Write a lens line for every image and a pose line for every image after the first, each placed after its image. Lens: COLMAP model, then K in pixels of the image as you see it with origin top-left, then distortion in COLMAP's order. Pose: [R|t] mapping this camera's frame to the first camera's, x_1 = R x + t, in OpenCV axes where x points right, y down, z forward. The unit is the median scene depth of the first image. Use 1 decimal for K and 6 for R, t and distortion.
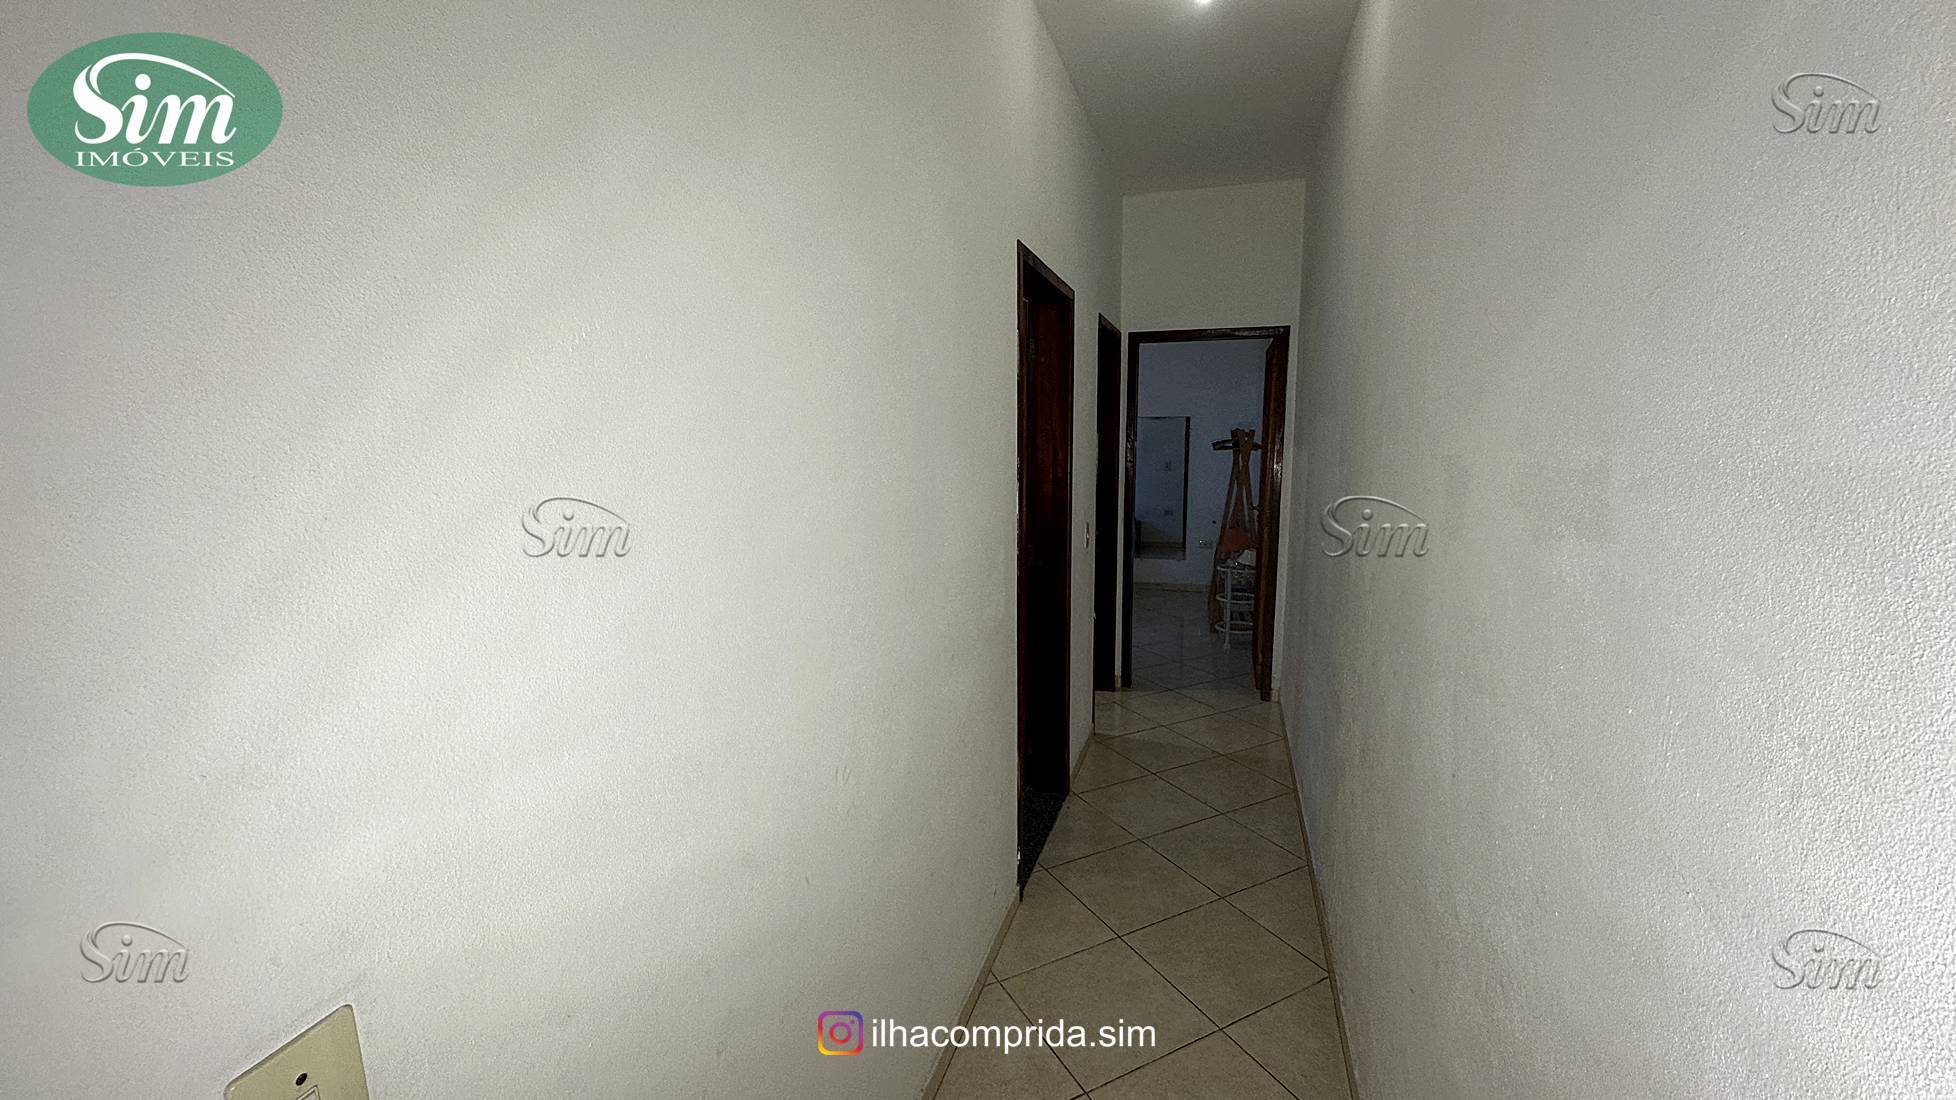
lens RADIAL K [[784.0, 0, 982.3], [0, 784.0, 556.6], [0, 0, 1]] dist [-0.000643, 0.000271]
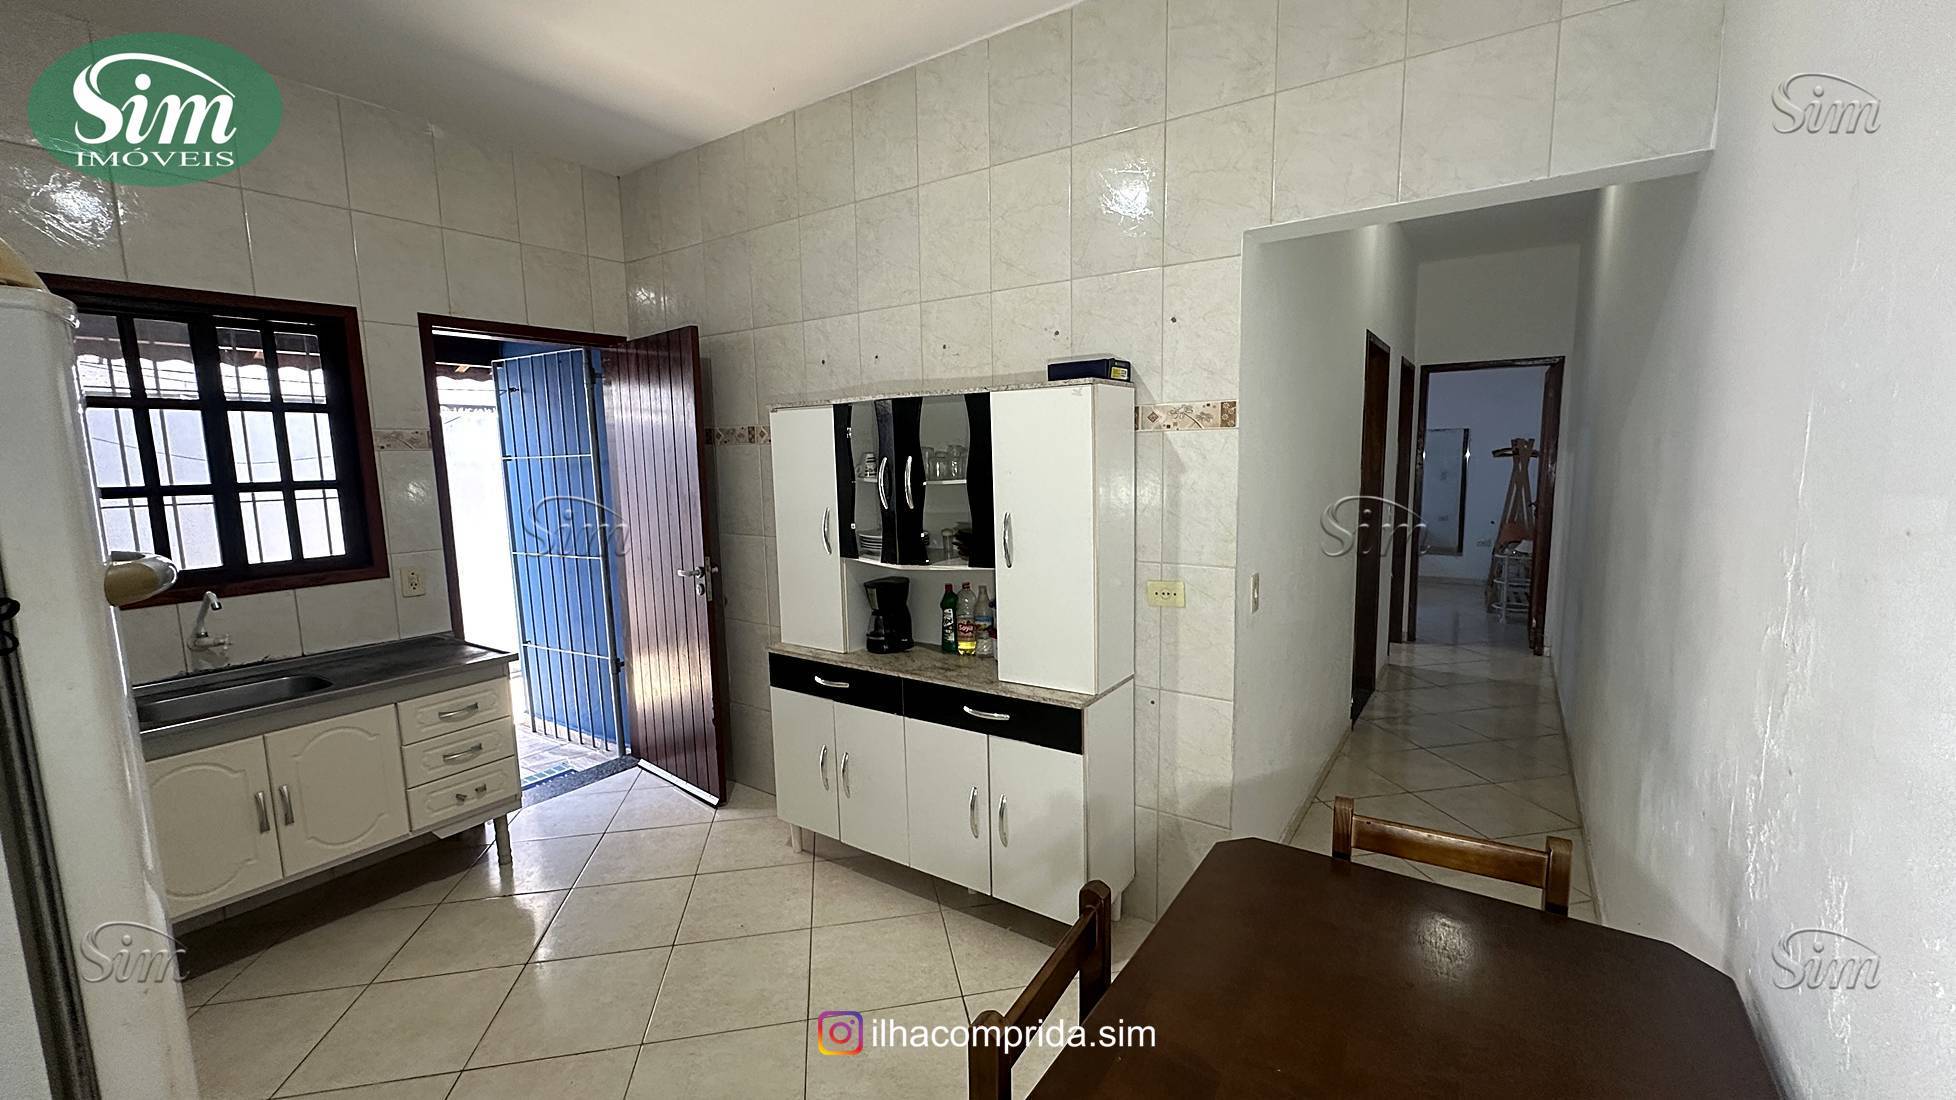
lens RADIAL K [[784.0, 0, 973.8], [0, 784.0, 543.1], [0, 0, 1]] dist [-0.000643, 0.000271]
pose [[0.956170, 0.029378, -0.291335, -0.116434], [-0.039674, 0.998777, -0.029493, 0.065906], [0.290112, 0.039759, 0.956166, -0.385628]]
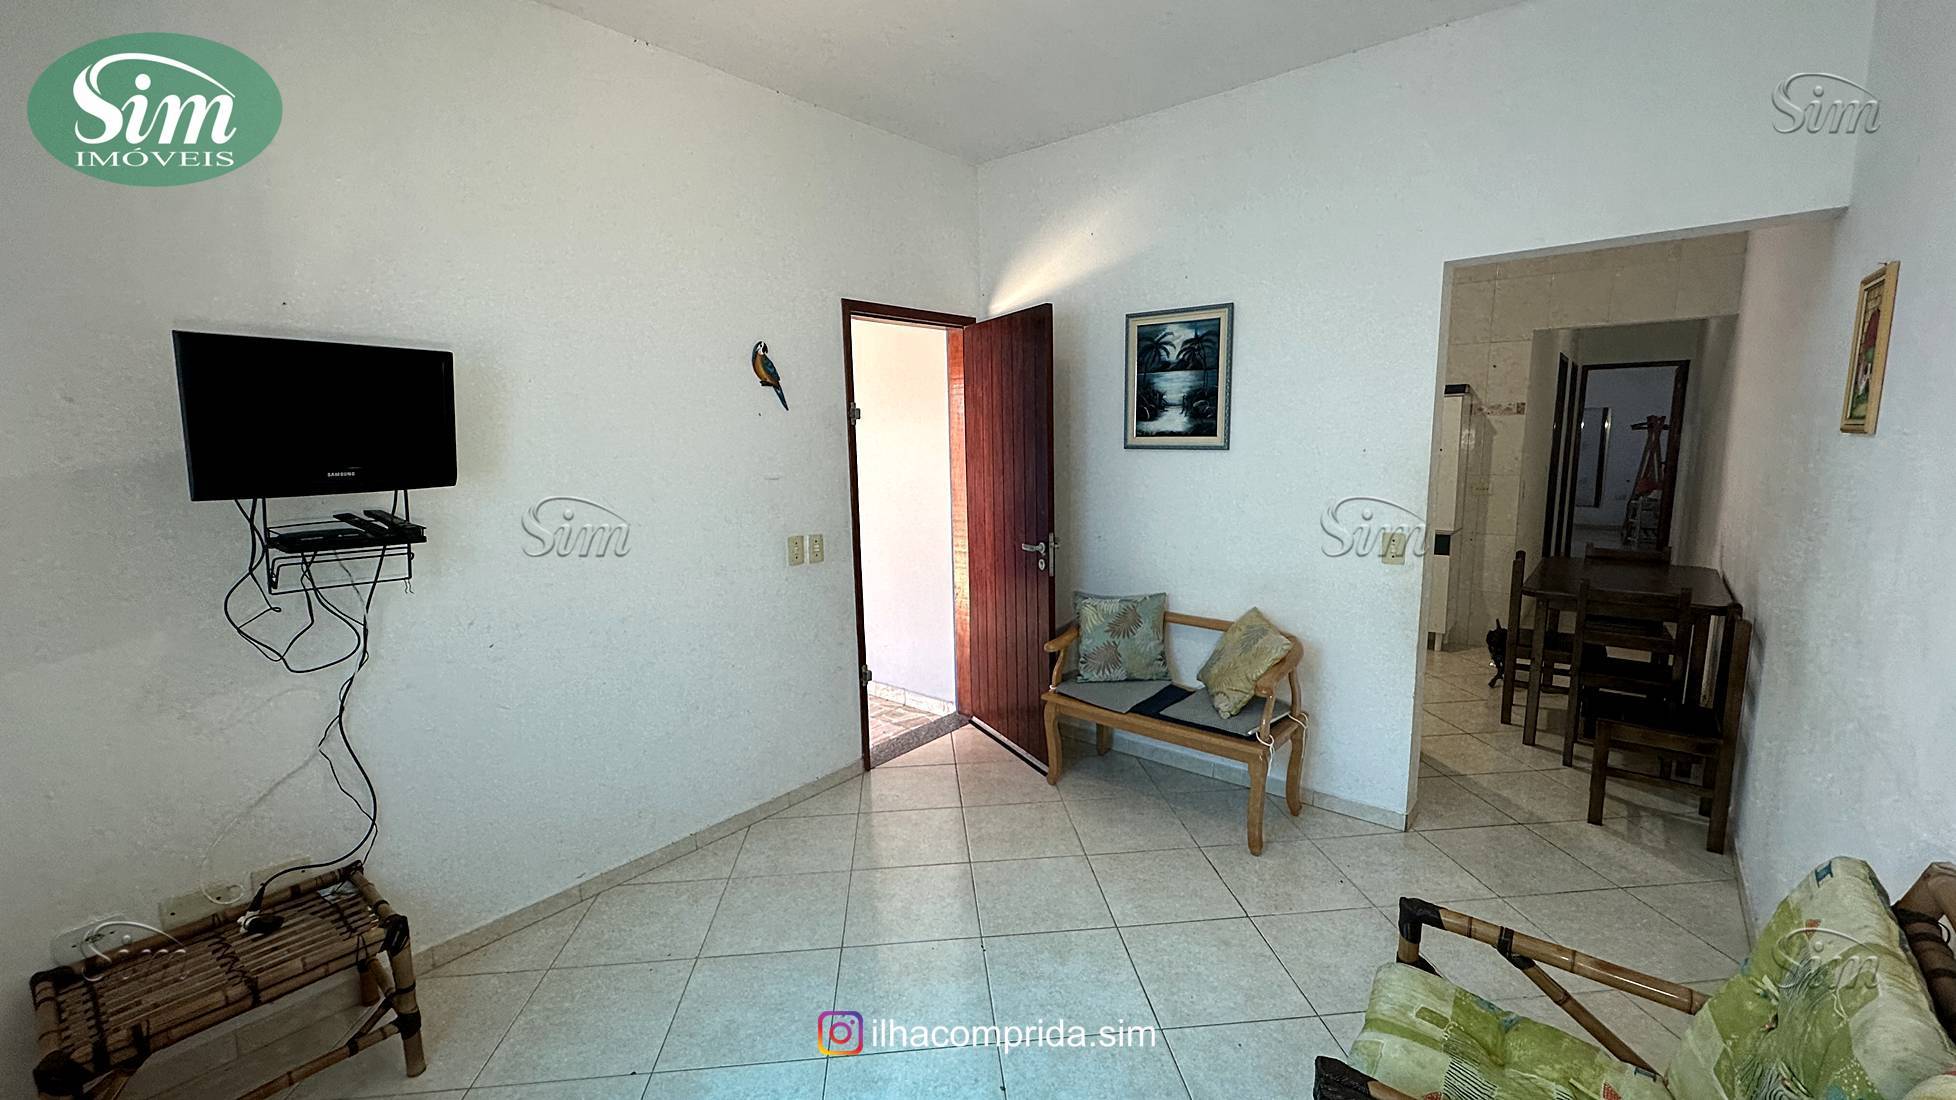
lens RADIAL K [[784.0, 0, 979.5], [0, 784.0, 544.9], [0, 0, 1]] dist [-0.000643, 0.000271]
pose [[0.924034, 0.051154, -0.378872, -0.354318], [-0.052287, 0.998605, 0.007307, 0.174516], [0.378718, 0.013058, 0.925420, -1.090603]]
